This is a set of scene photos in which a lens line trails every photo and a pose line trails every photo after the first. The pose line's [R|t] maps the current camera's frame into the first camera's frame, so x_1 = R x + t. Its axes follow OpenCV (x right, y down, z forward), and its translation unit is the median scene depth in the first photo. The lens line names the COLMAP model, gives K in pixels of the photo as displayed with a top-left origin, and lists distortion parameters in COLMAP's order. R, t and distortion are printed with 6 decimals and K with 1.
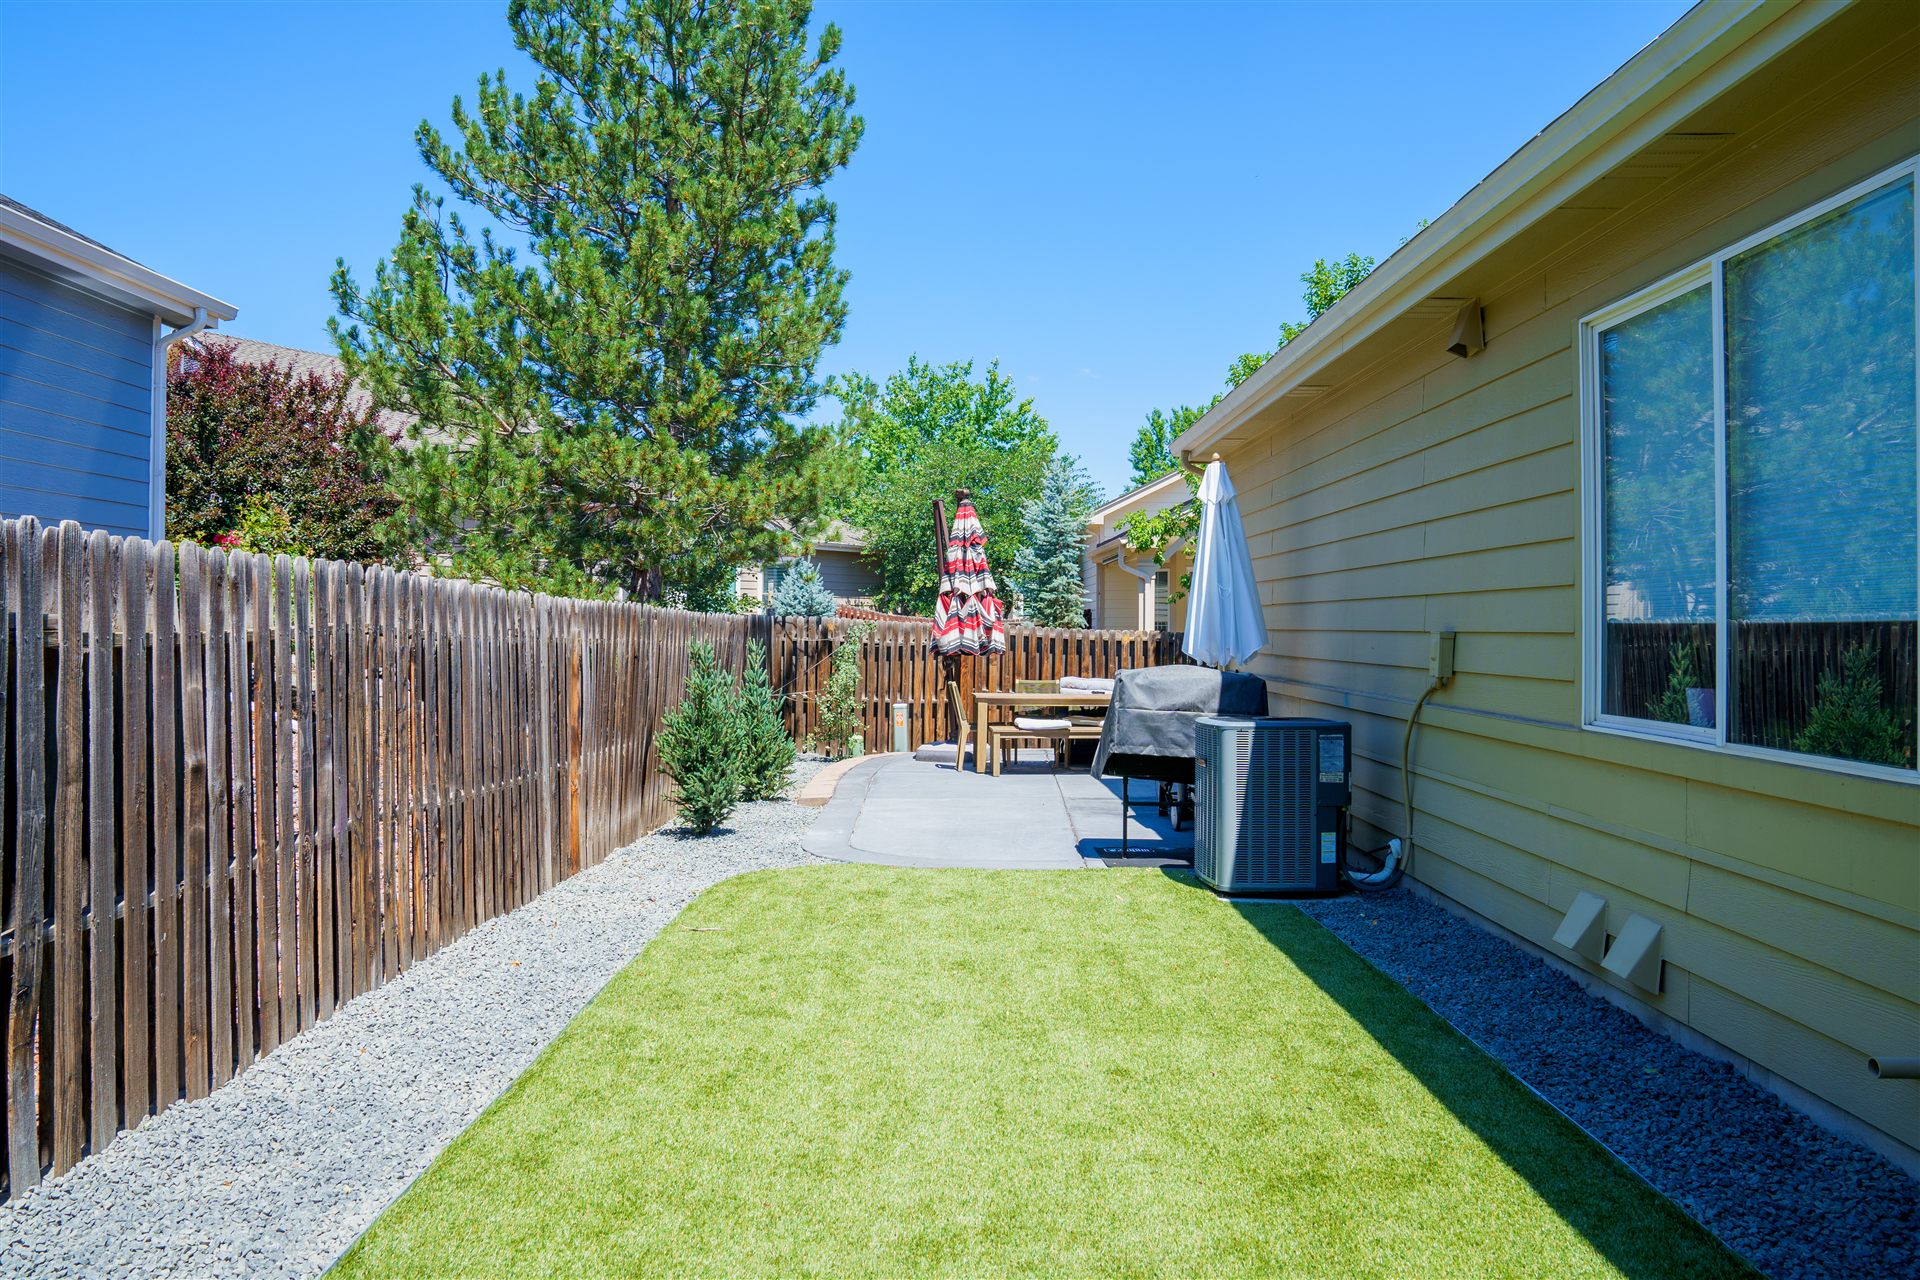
lens RADIAL K [[1365.7, 0, 960.0], [0, 1365.7, 640.0], [0, 0, 1]] dist [-0.115369, 0.086420]
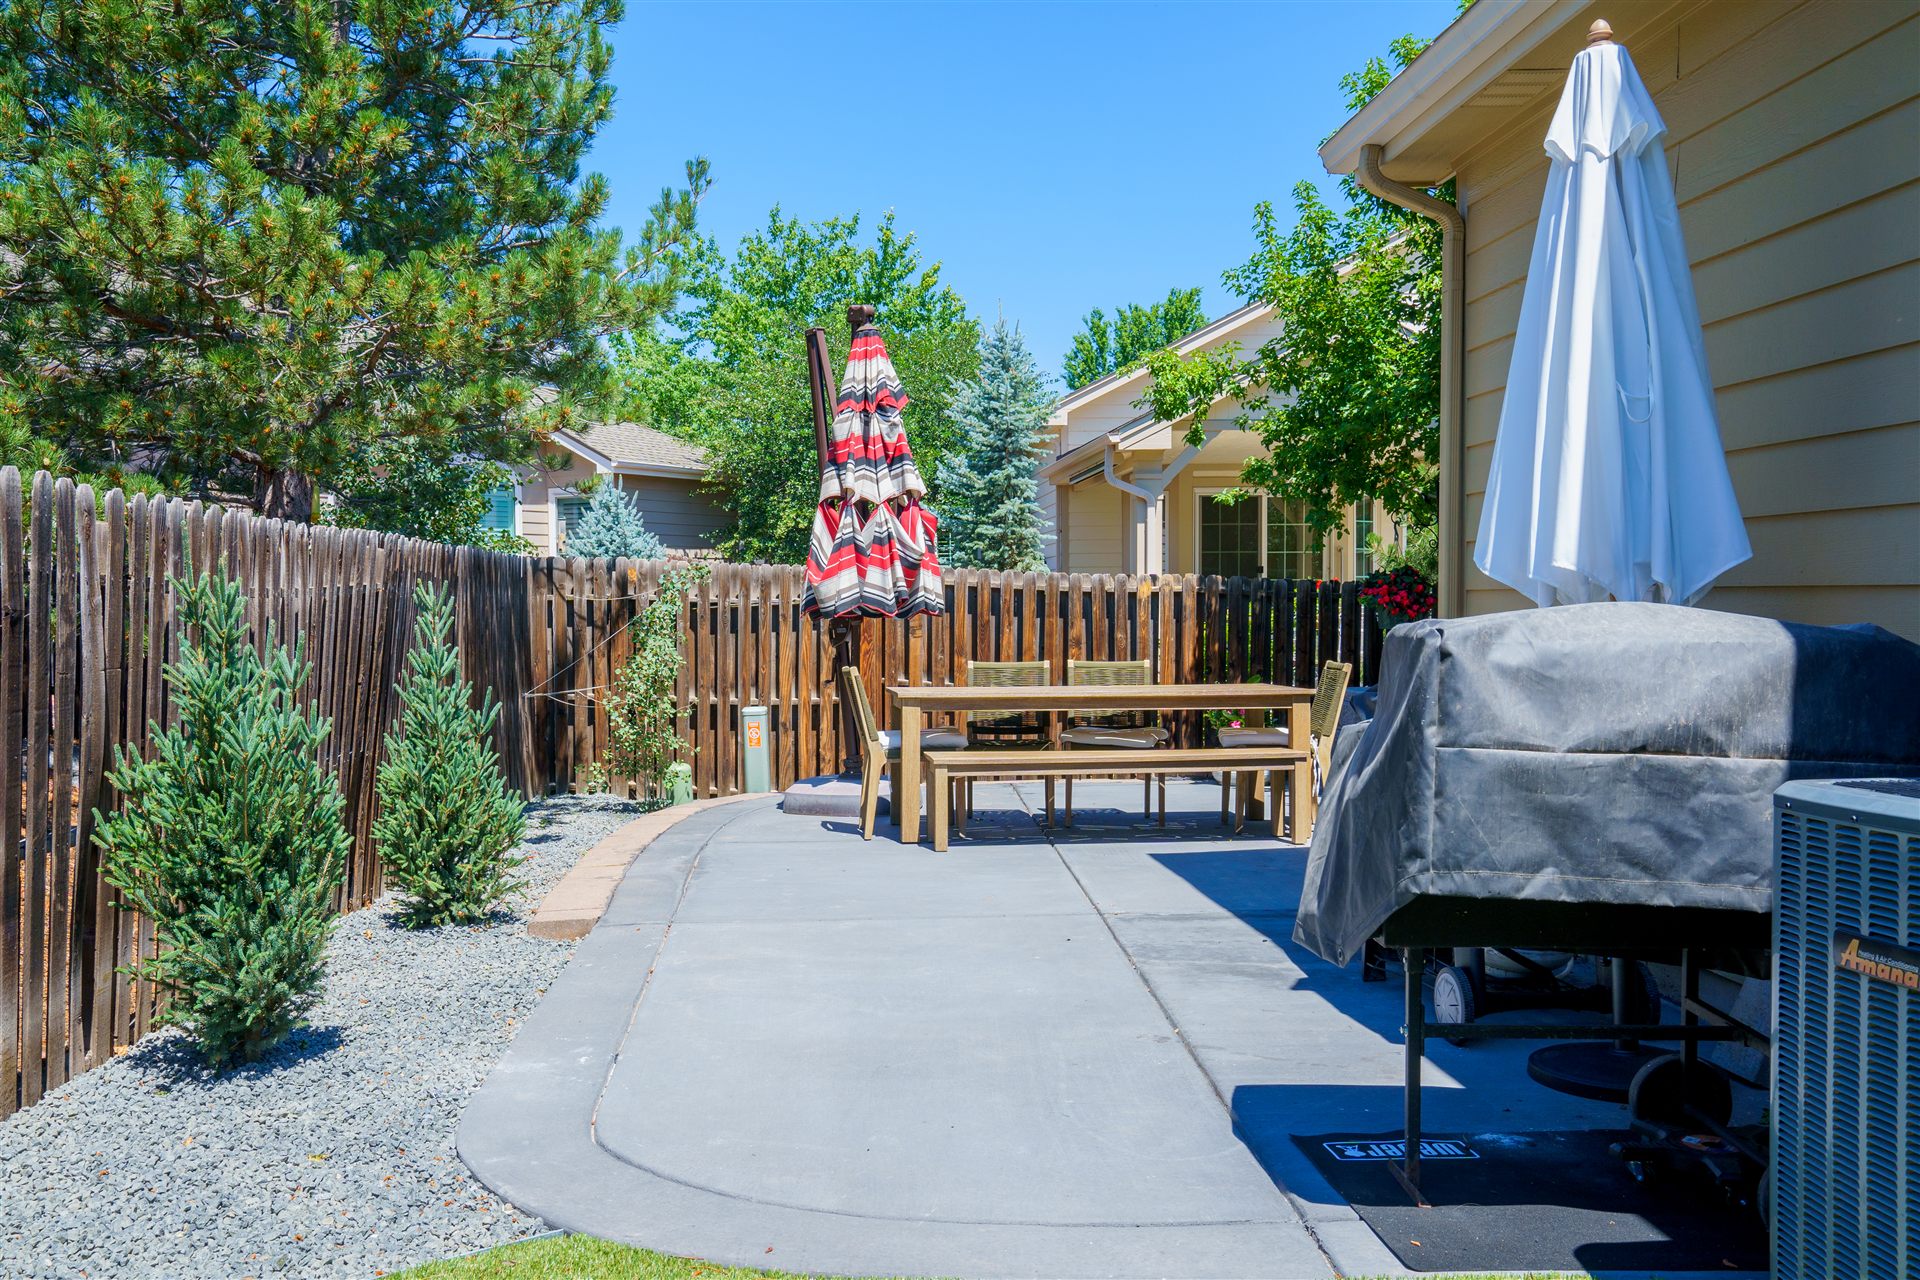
lens RADIAL K [[1671.2, 0, 965.5], [0, 1671.2, 678.8], [0, 0, 1]] dist [-0.009309, -0.001535]
pose [[0.997217, -0.014837, 0.073065, -0.006855], [0.012048, 0.999188, 0.038453, 0.008944], [-0.073576, -0.037465, 0.996586, 0.291520]]
